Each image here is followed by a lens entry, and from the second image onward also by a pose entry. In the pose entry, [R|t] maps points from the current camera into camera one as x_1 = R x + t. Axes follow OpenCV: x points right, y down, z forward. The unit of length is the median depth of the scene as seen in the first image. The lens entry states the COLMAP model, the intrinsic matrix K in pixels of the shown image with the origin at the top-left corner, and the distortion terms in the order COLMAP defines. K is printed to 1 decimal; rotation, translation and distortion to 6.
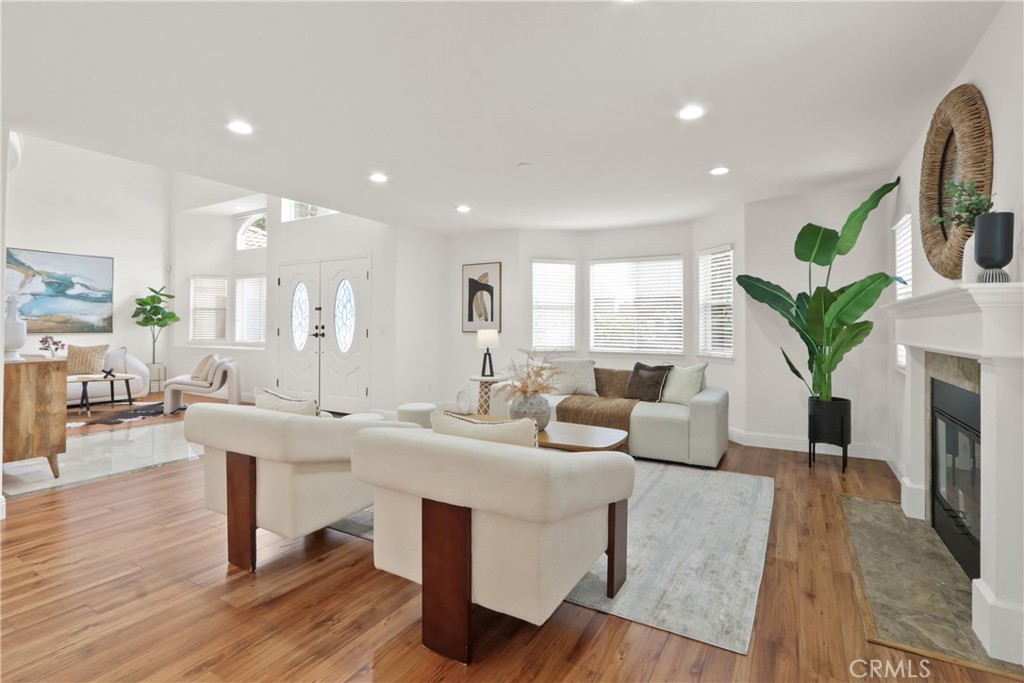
lens RADIAL K [[481.4, 0, 509.0], [0, 481.4, 325.1], [0, 0, 1]] dist [-0.002278, -0.000357]
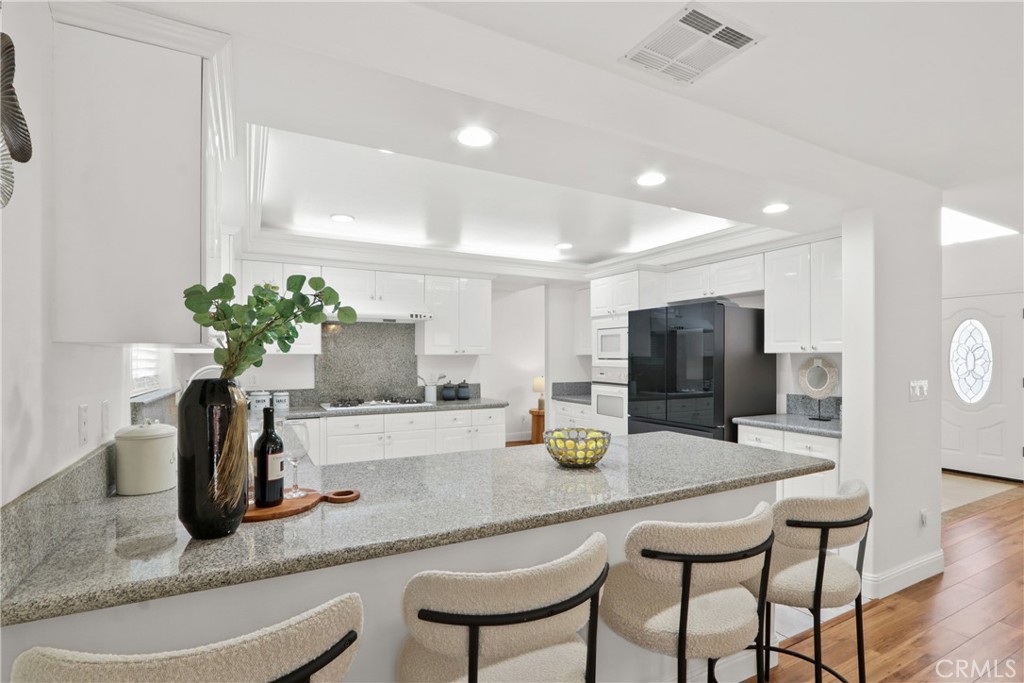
lens RADIAL K [[492.1, 0, 520.2], [0, 492.1, 362.9], [0, 0, 1]] dist [-0.002139, -0.000369]
pose [[0.869962, 0.000744, -0.493118, -0.804927], [0.005113, 0.999931, 0.010529, -0.038062], [0.493092, -0.011681, 0.869899, -0.231578]]
